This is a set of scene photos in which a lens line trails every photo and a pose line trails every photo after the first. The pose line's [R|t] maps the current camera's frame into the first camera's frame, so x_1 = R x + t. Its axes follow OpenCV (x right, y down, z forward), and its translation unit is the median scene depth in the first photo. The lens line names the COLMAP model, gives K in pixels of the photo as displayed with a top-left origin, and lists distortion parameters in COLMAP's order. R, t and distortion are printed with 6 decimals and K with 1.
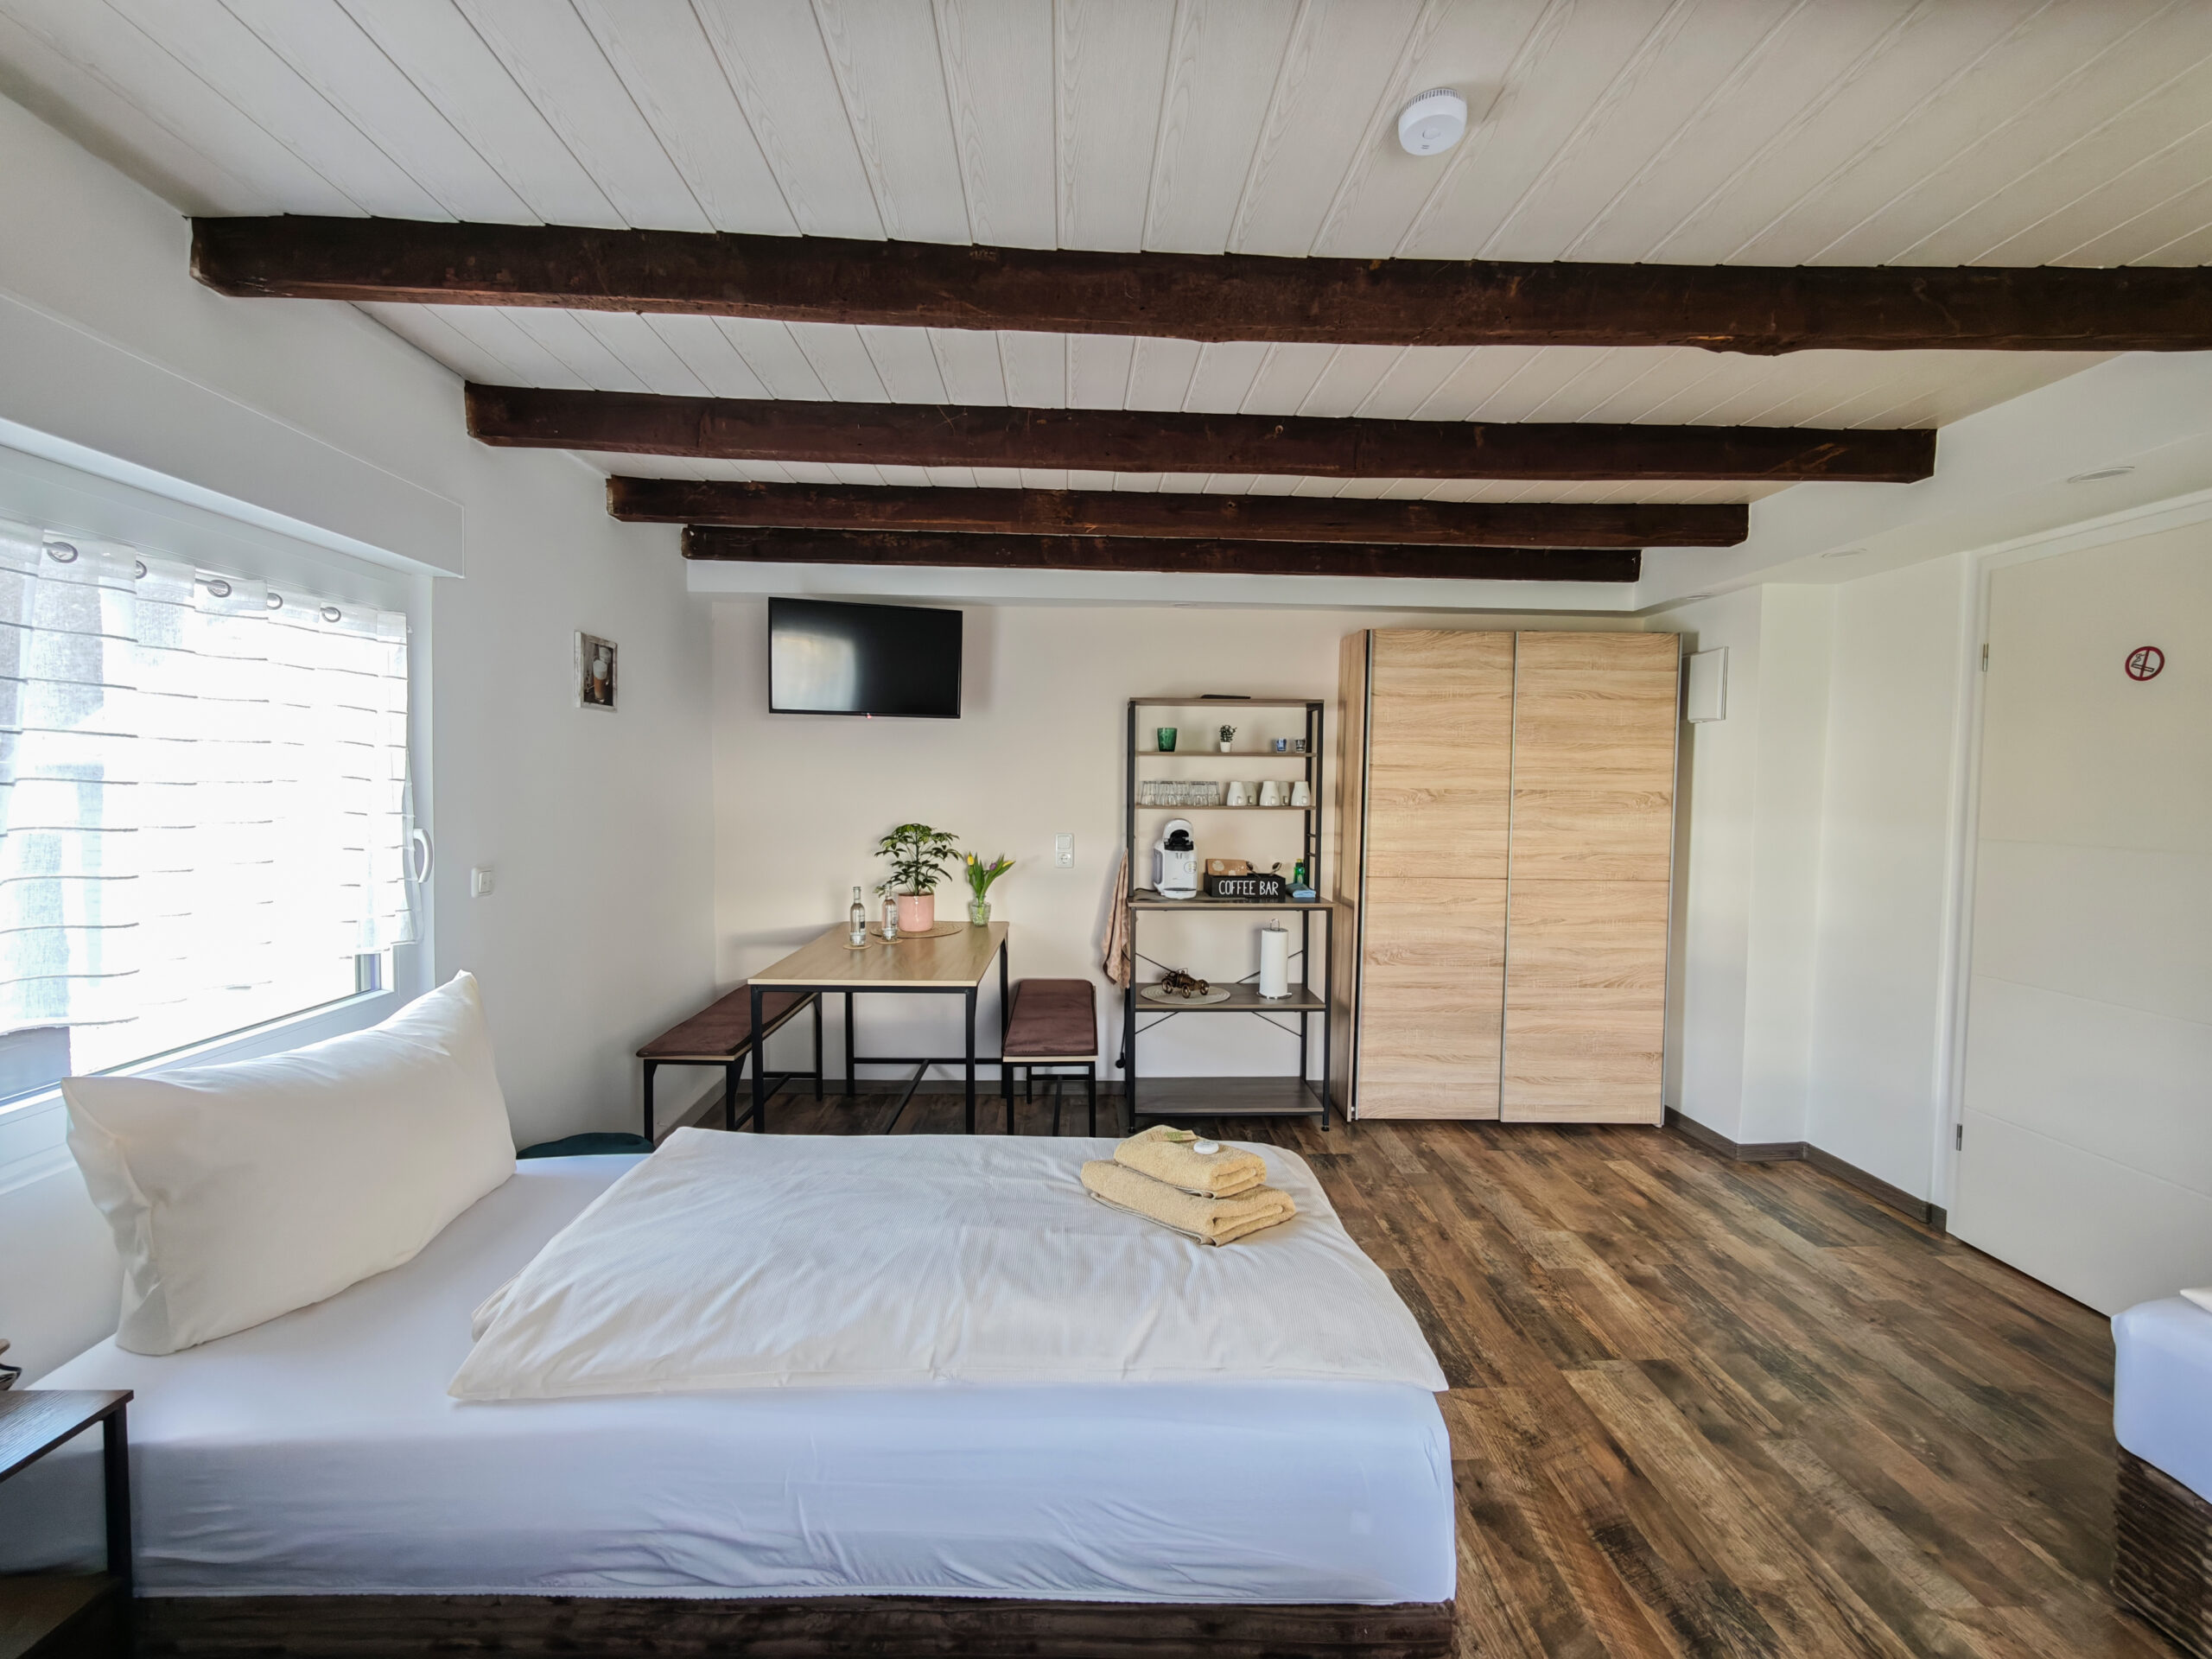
lens RADIAL K [[953.0, 0, 1097.8], [0, 953.0, 833.2], [0, 0, 1]] dist [0.008117, -0.000873]
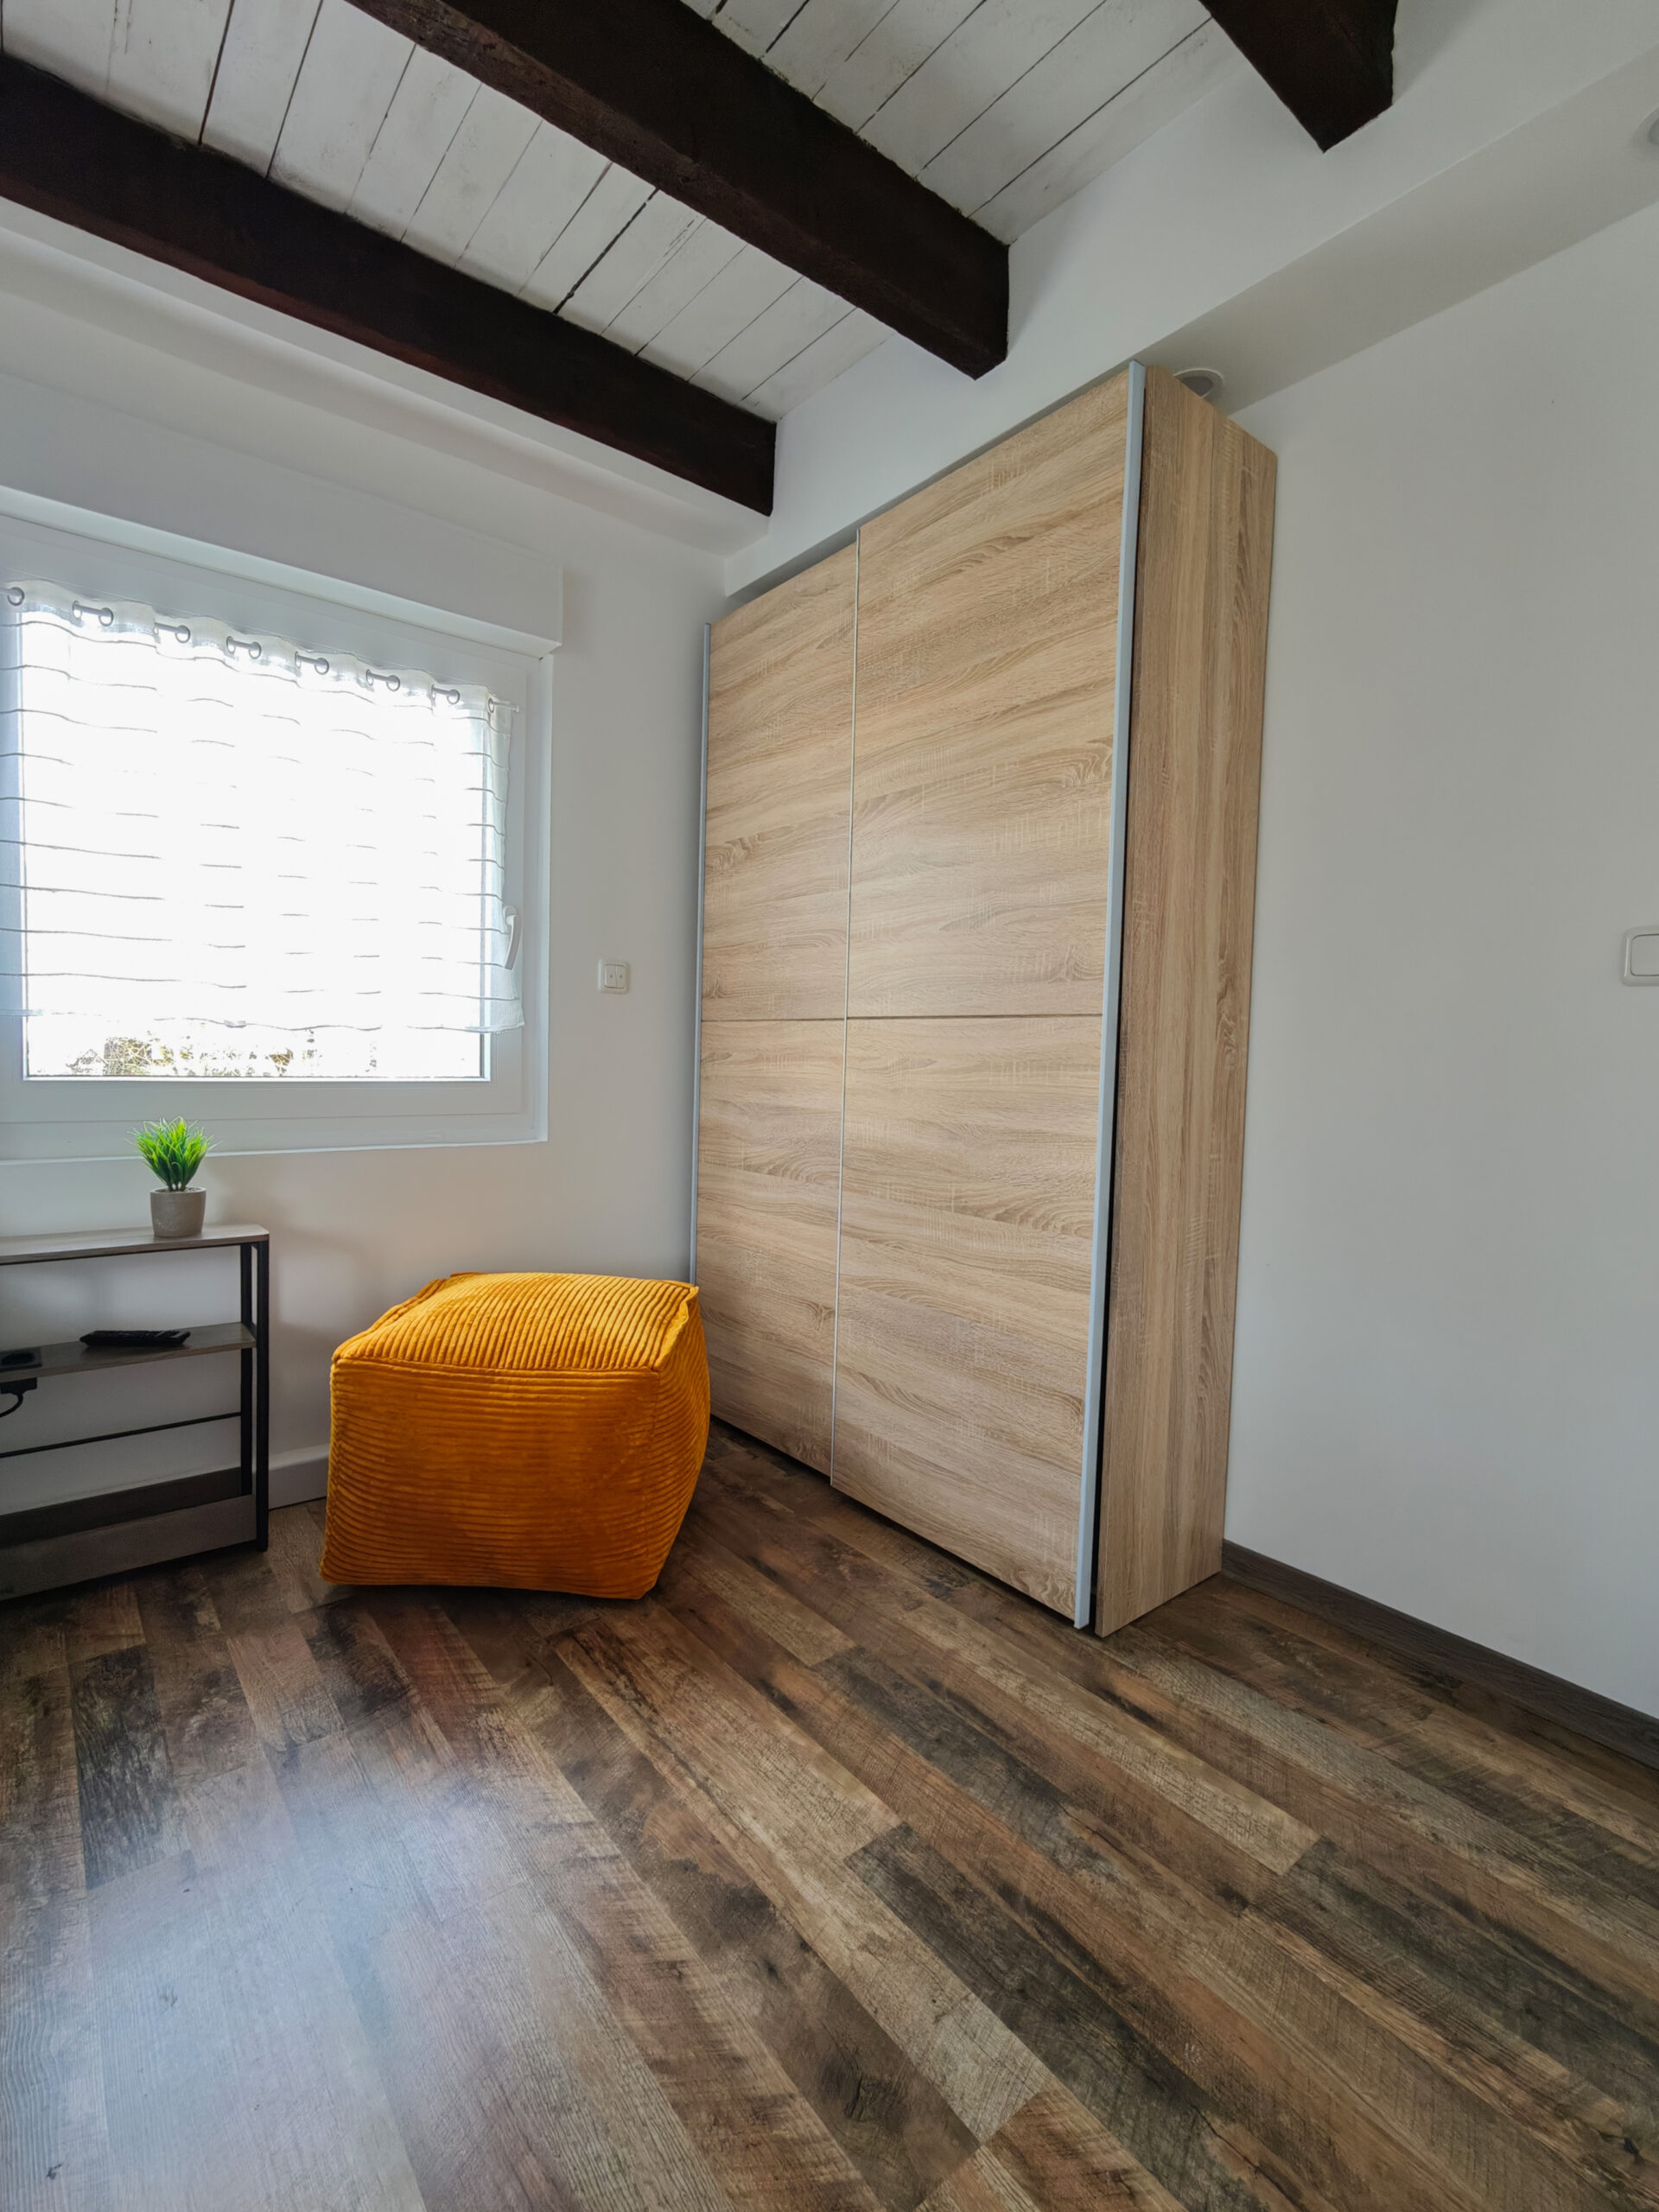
lens RADIAL K [[953.0, 0, 832.7], [0, 953.0, 1097.4], [0, 0, 1]] dist [0.008117, -0.000873]
pose [[0.638213, 0.045914, -0.768489, 0.811671], [-0.051578, 0.998527, 0.016823, 0.103039], [0.768130, 0.028900, 0.639641, 0.665969]]
